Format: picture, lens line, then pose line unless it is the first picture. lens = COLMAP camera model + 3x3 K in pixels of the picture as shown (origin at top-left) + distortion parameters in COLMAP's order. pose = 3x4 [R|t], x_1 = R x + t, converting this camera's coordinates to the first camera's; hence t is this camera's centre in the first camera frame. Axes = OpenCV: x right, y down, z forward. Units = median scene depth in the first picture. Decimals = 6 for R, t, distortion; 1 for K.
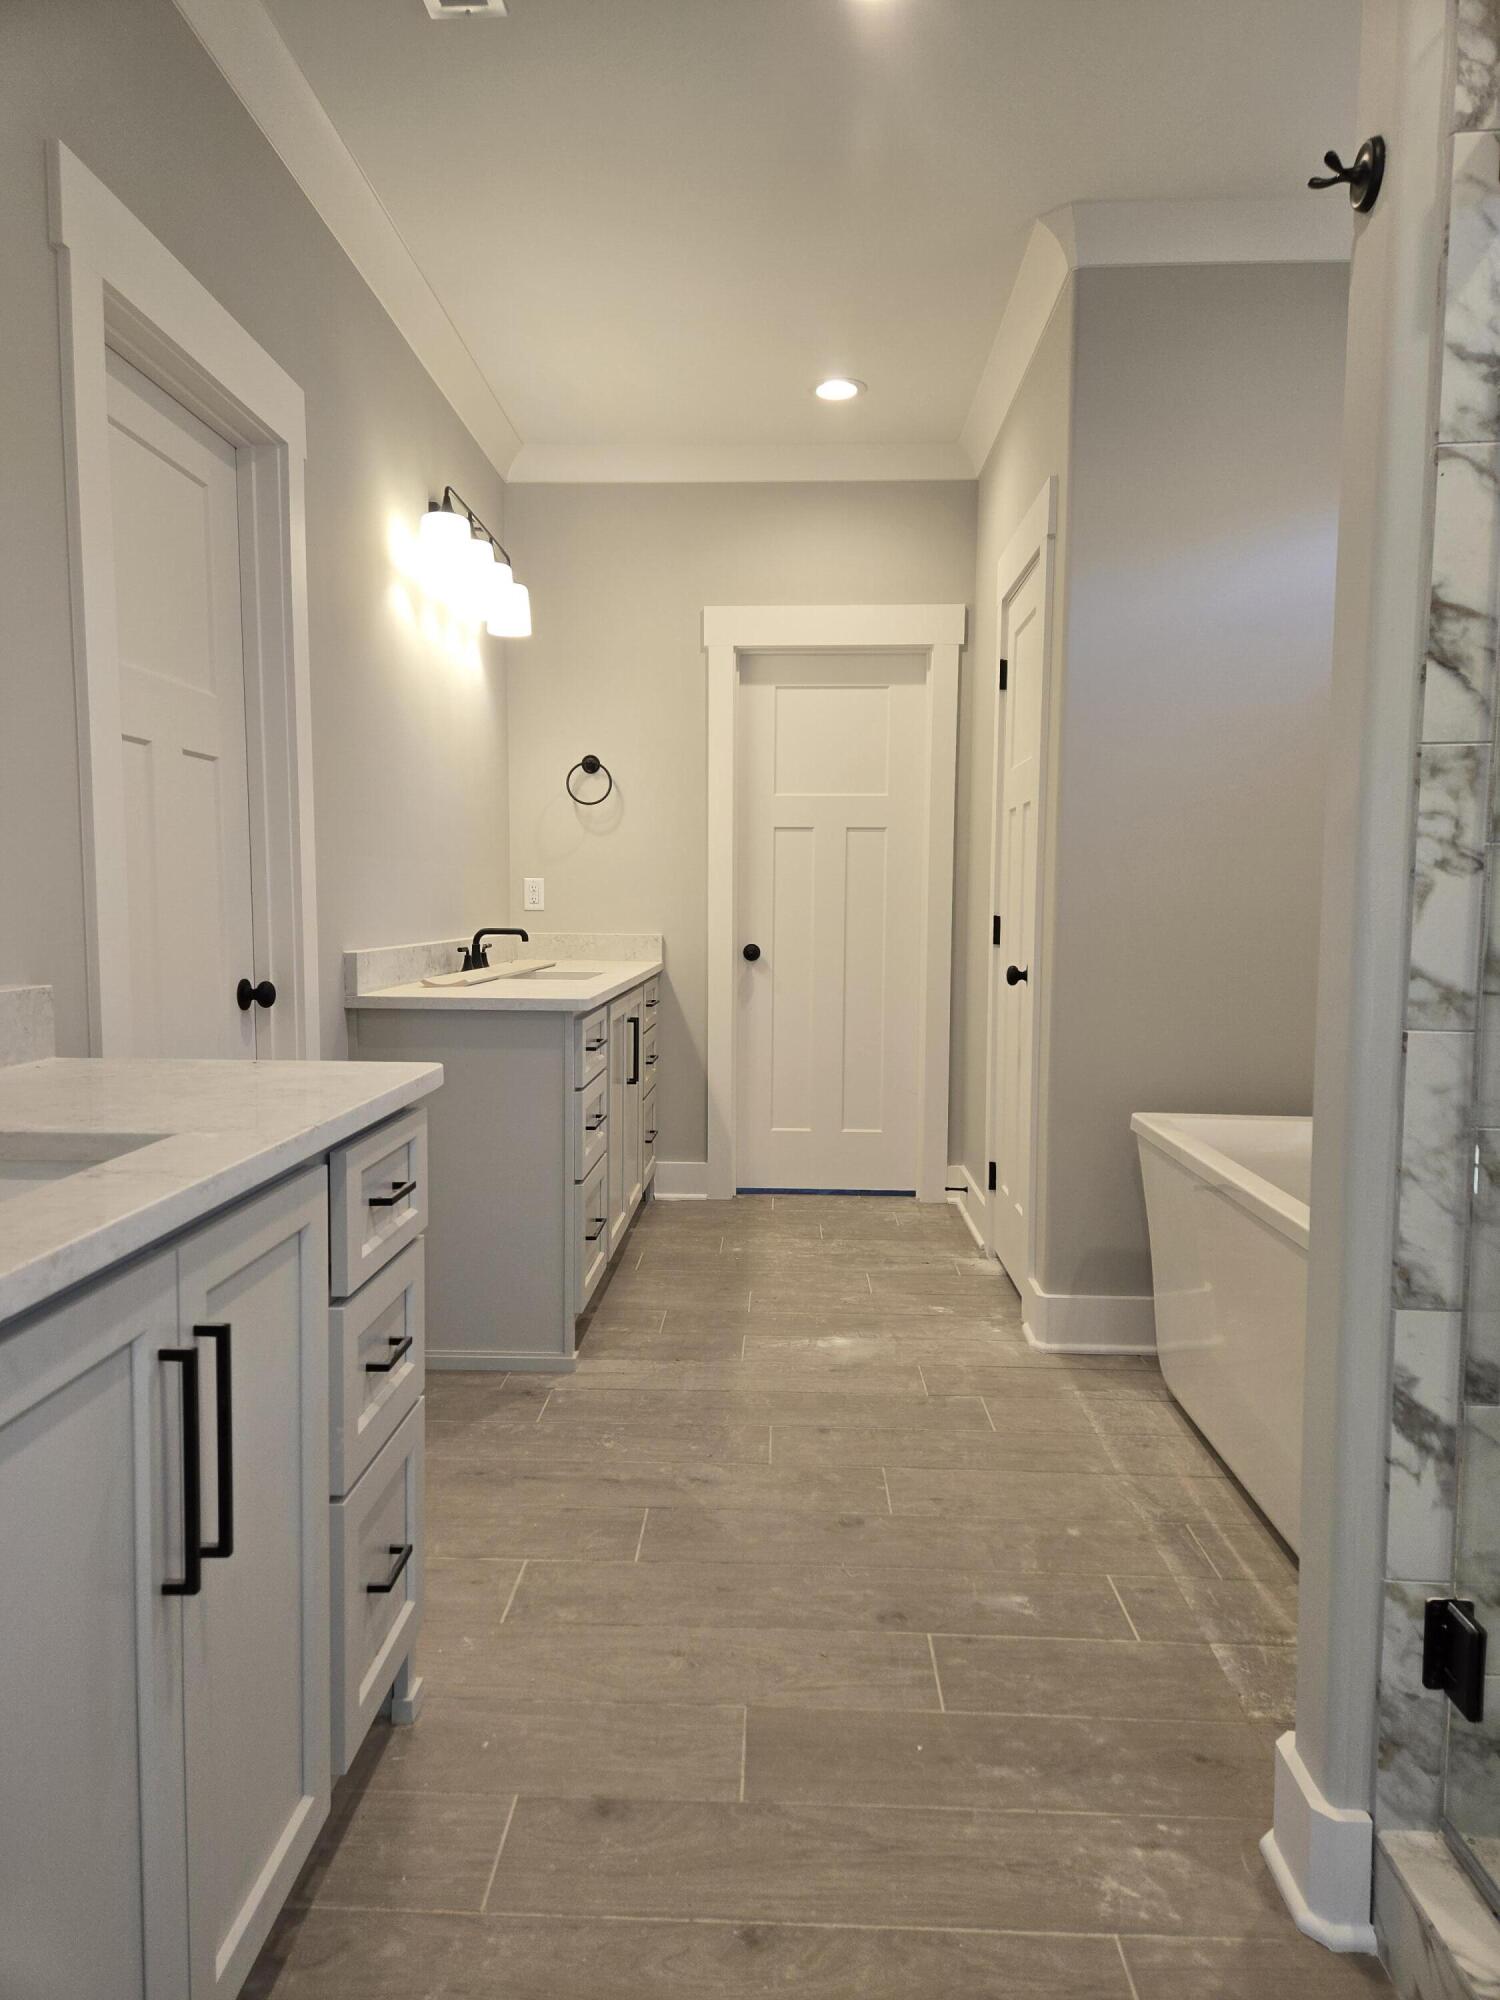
lens RADIAL K [[1290.0, 0, 754.8], [0, 1290.0, 996.5], [0, 0, 1]] dist [0.051553, -0.034089]
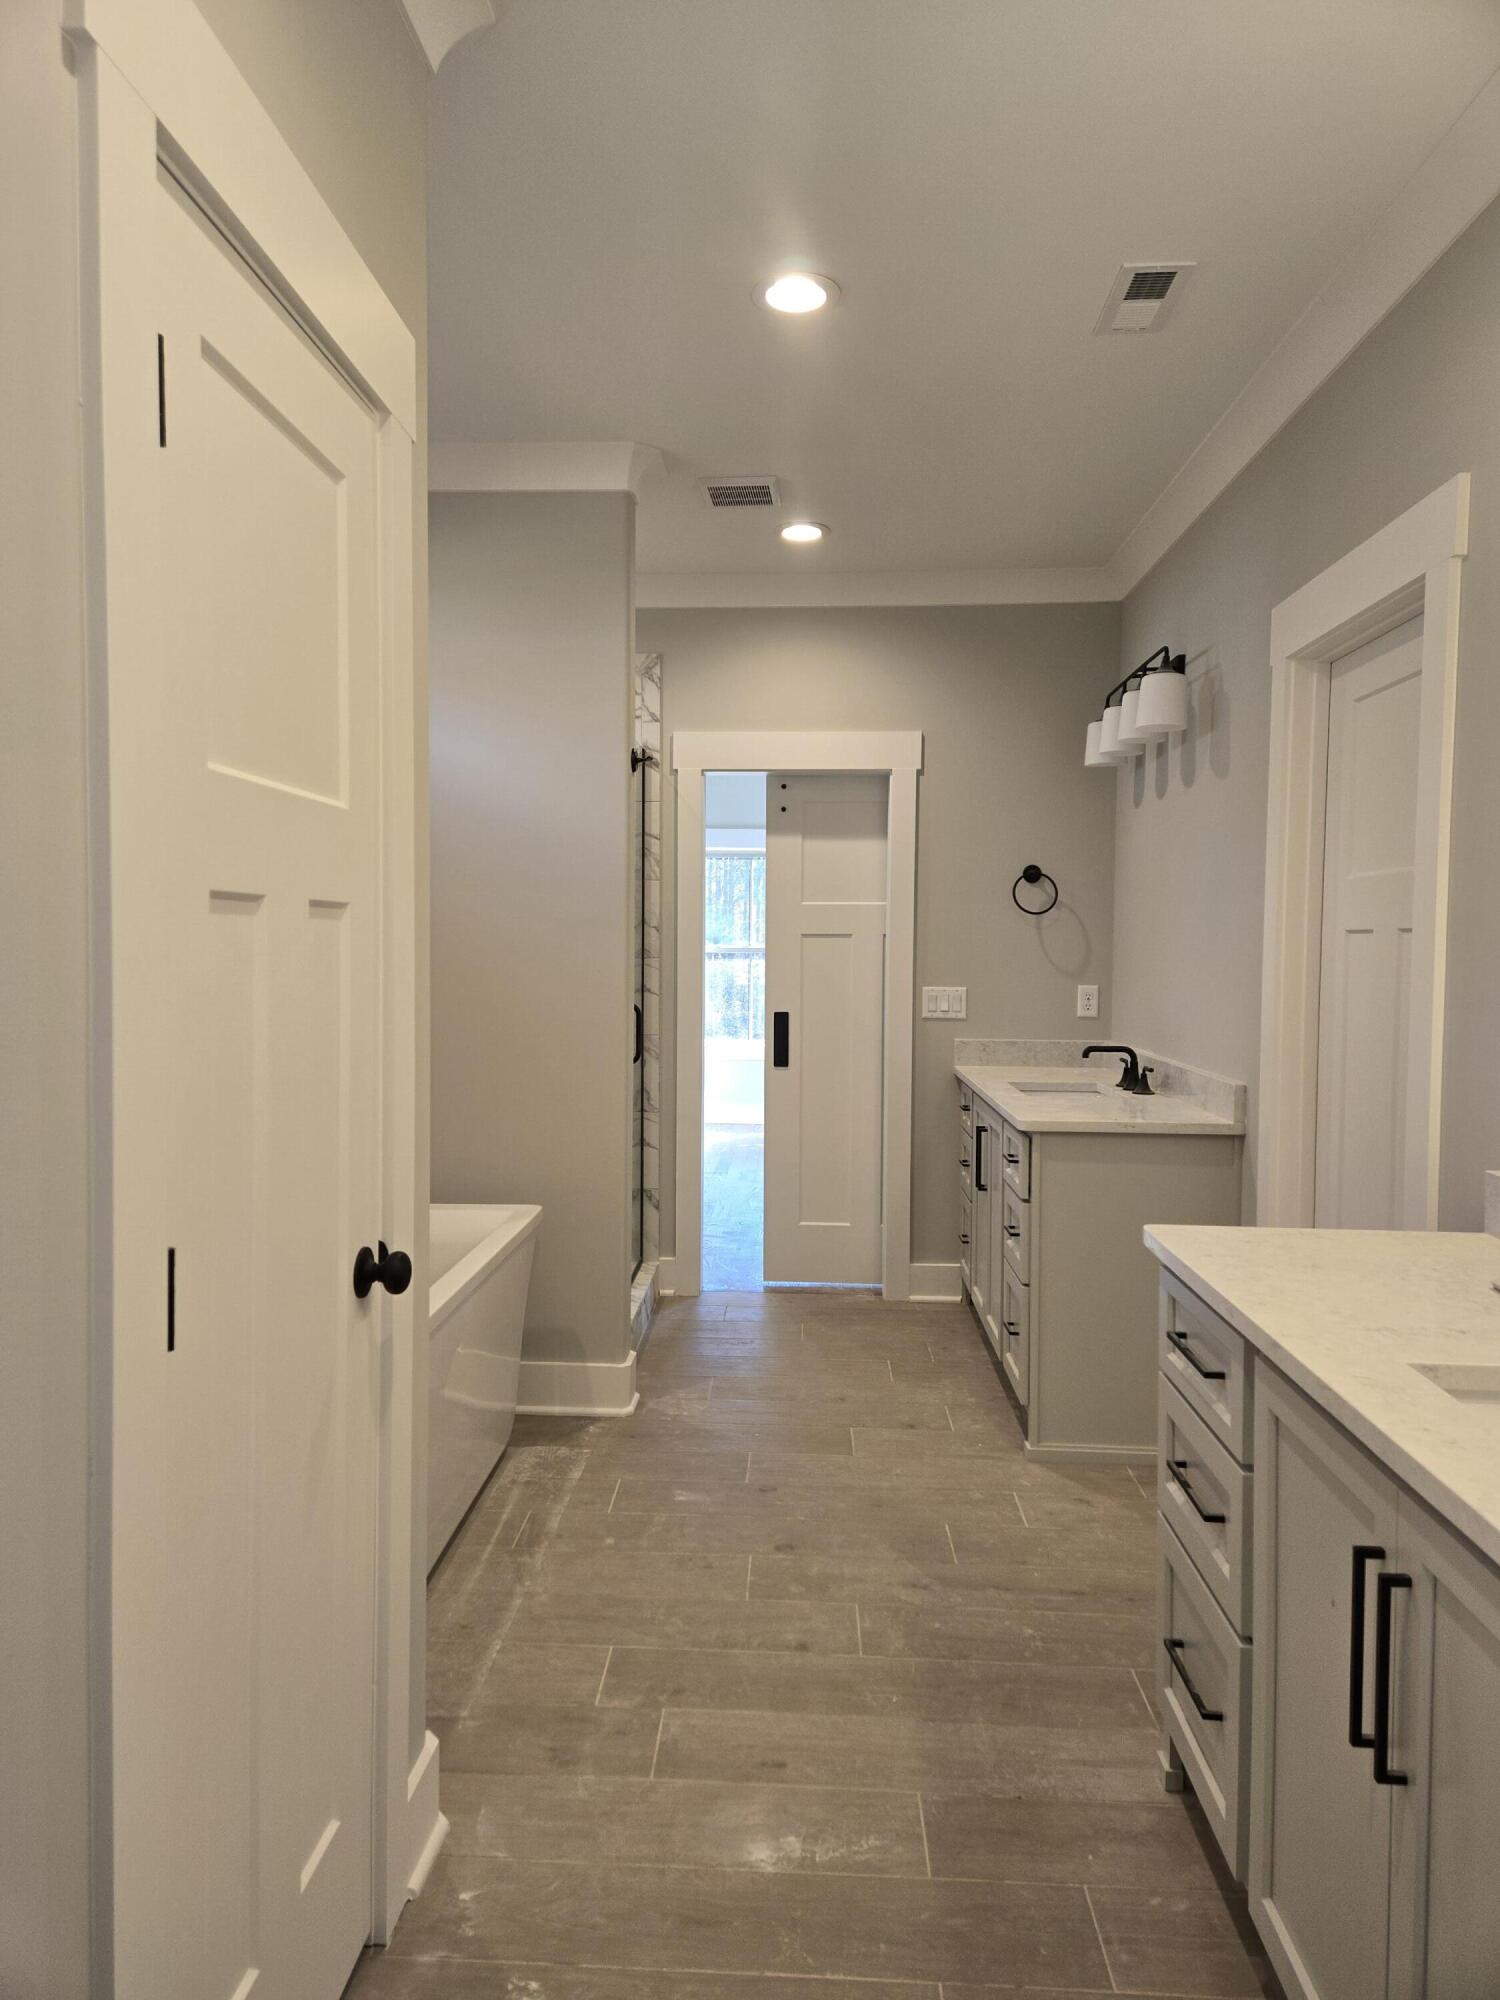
lens RADIAL K [[1290.0, 0, 749.1], [0, 1290.0, 996.4], [0, 0, 1]] dist [0.051553, -0.034089]
pose [[-0.999758, -0.012247, 0.018260, 0.155736], [-0.010000, 0.992910, 0.118448, -0.442604], [-0.019582, 0.118237, -0.992792, 3.663300]]
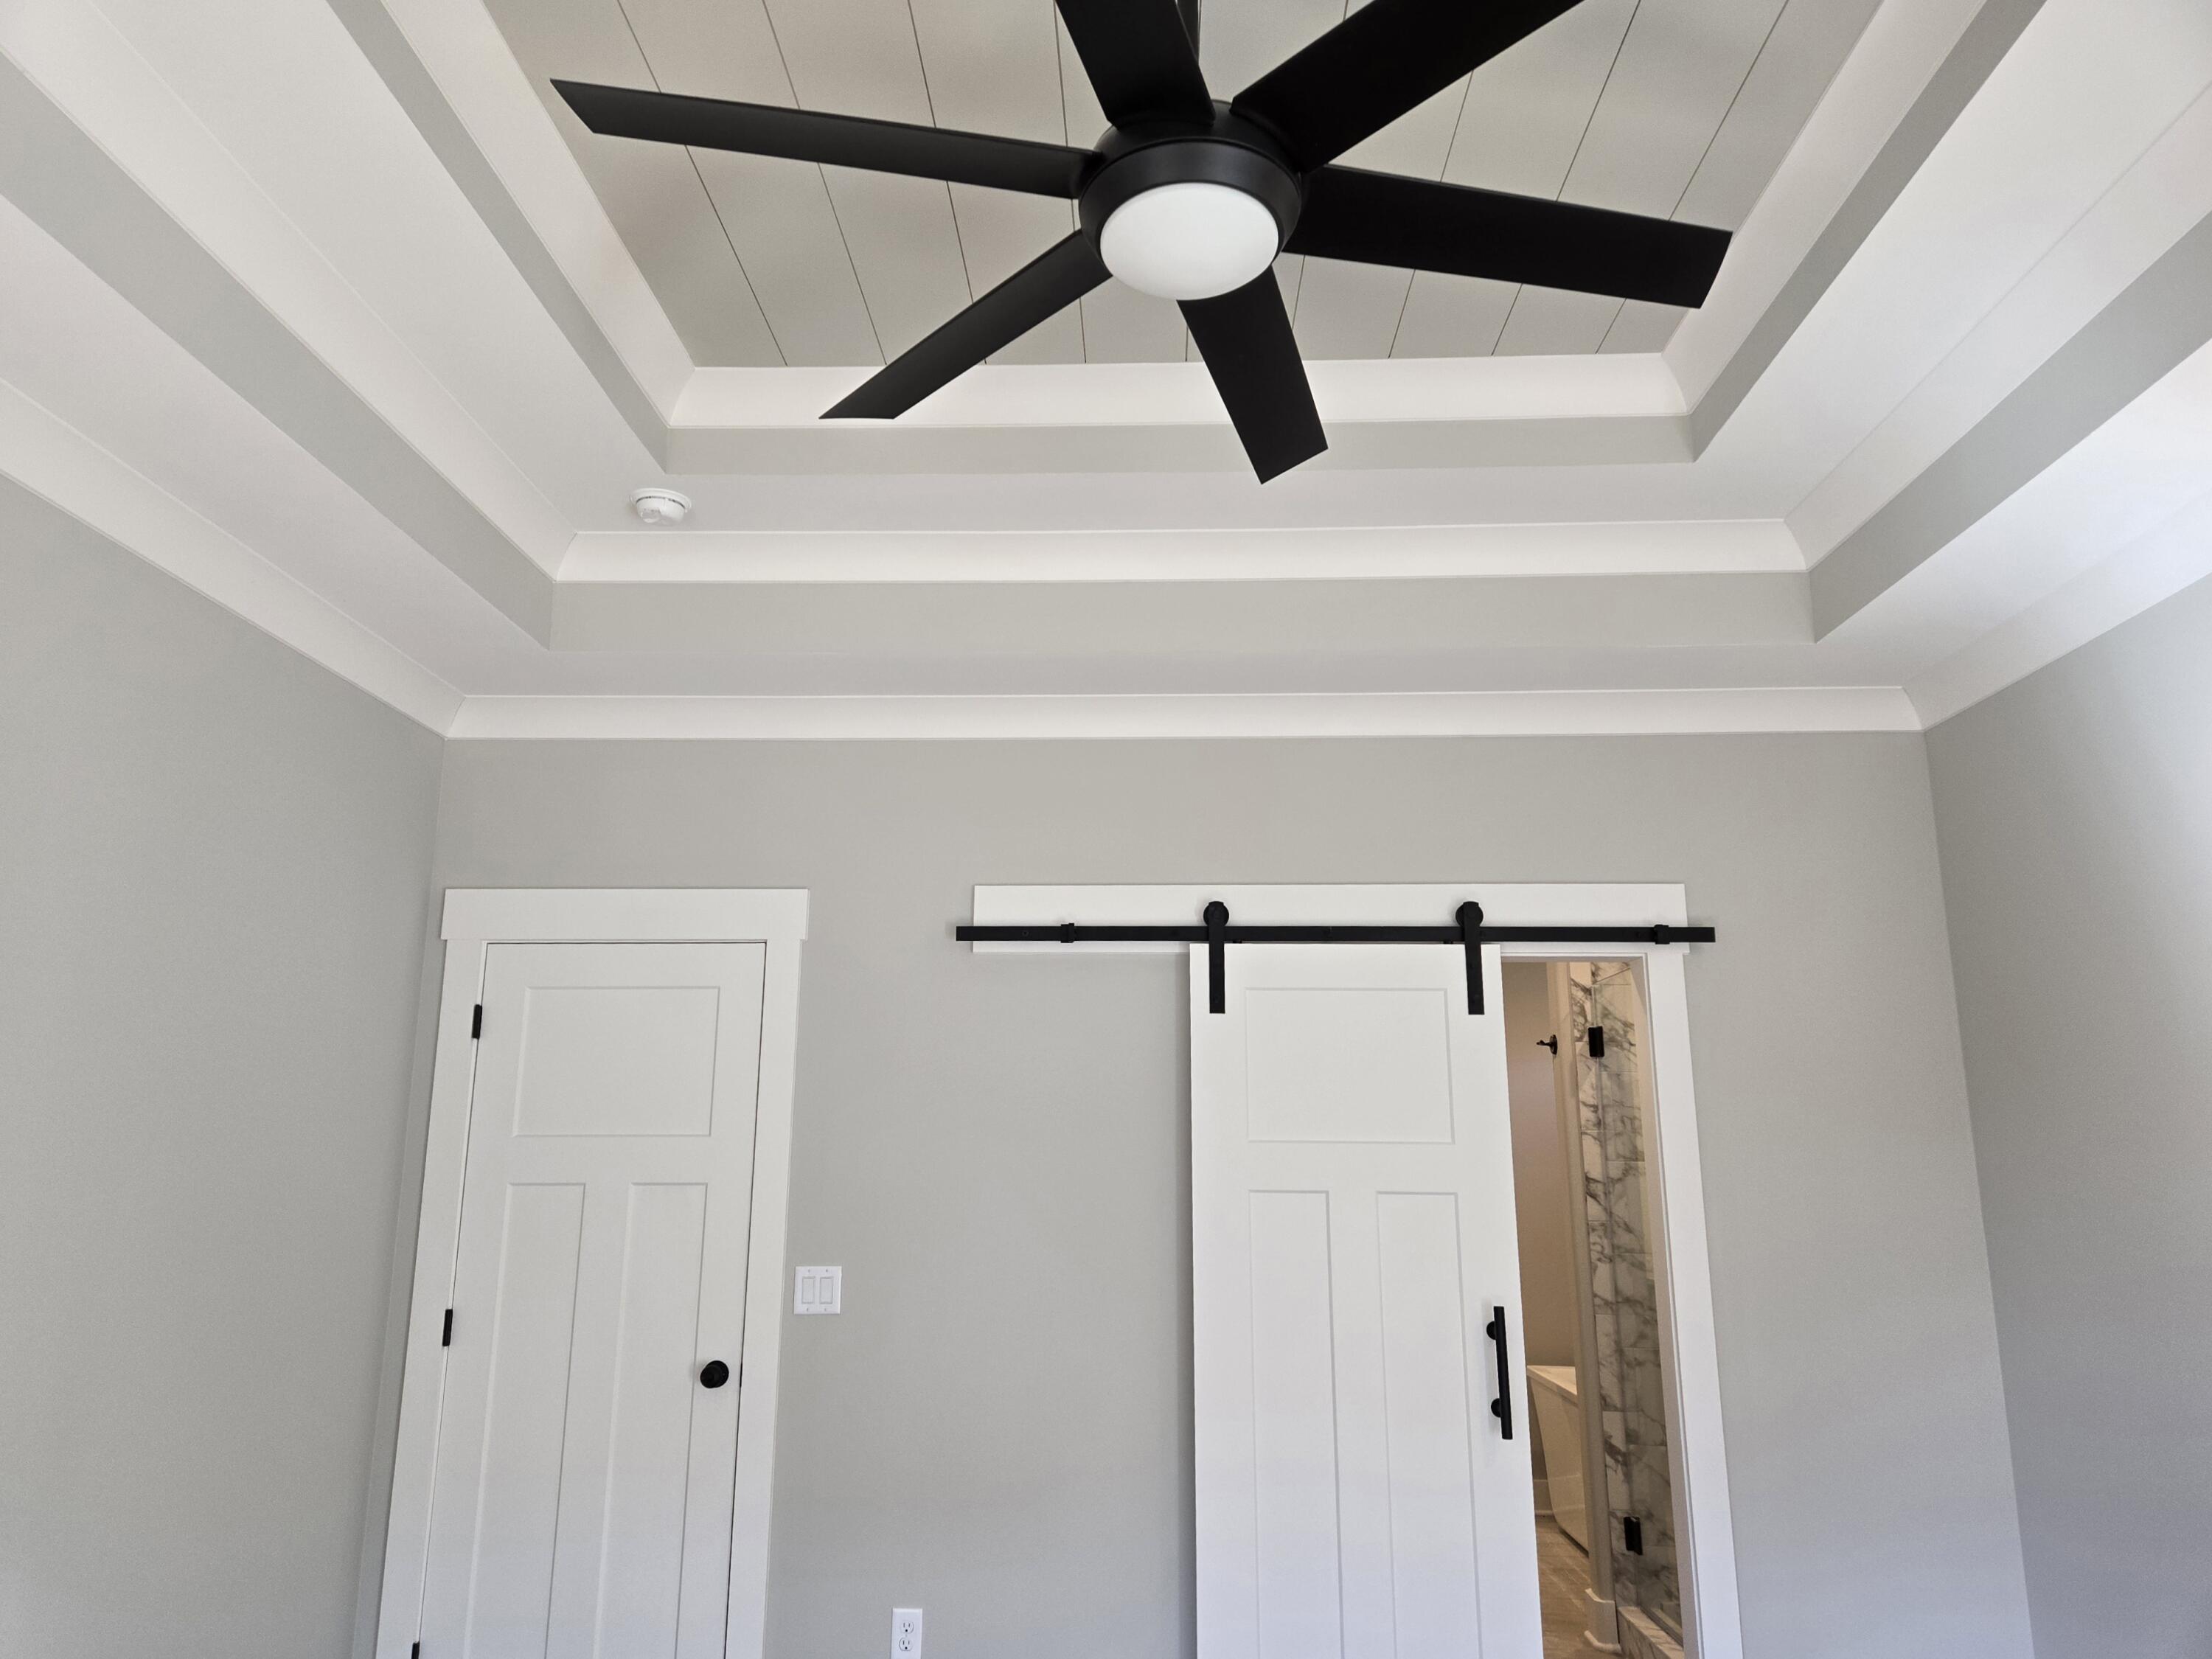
lens RADIAL K [[1426.8, 0, 1101.2], [0, 1426.8, 832.8], [0, 0, 1]] dist [0.051553, -0.034089]
pose [[0.999953, -0.003947, -0.008827, -0.643164], [0.001122, 0.954091, -0.299516, -0.041955], [0.009604, 0.299492, 0.954050, -2.620530]]
